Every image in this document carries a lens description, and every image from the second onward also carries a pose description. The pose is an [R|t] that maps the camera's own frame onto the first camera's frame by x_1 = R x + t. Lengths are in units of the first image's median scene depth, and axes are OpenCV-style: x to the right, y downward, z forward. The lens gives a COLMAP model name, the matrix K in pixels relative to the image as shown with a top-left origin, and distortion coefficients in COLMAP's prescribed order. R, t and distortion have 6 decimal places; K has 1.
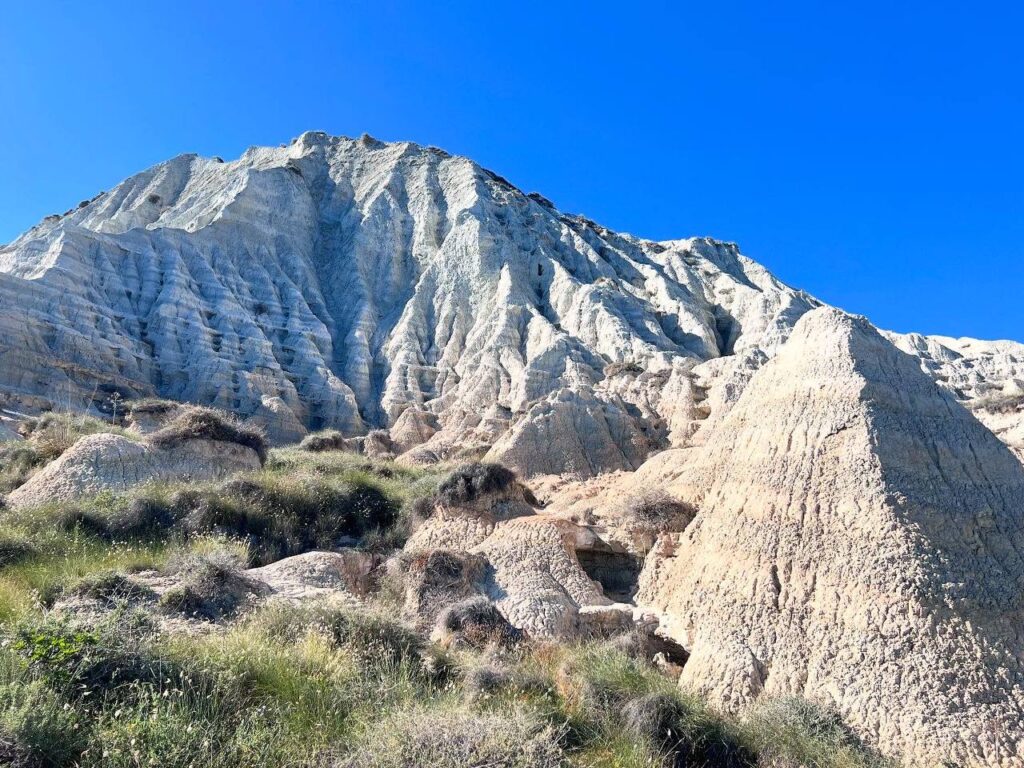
lens RADIAL K [[776.1, 0, 513.6], [0, 776.1, 385.6], [0, 0, 1]] dist [0.120202, -0.226779]
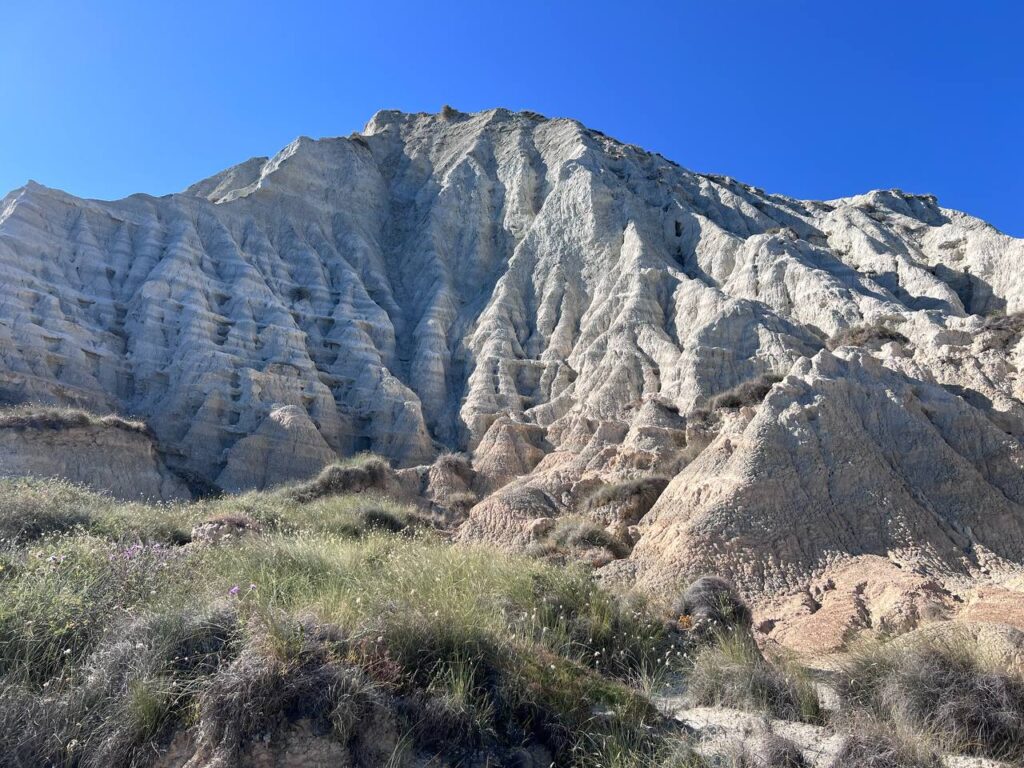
lens RADIAL K [[766.8, 0, 514.8], [0, 766.8, 385.4], [0, 0, 1]] dist [0.096344, -0.149482]
pose [[0.991398, -0.037225, -0.125478, -0.036274], [0.032748, 0.998758, -0.037555, 0.021197], [0.126720, 0.033123, 0.991385, 0.312239]]
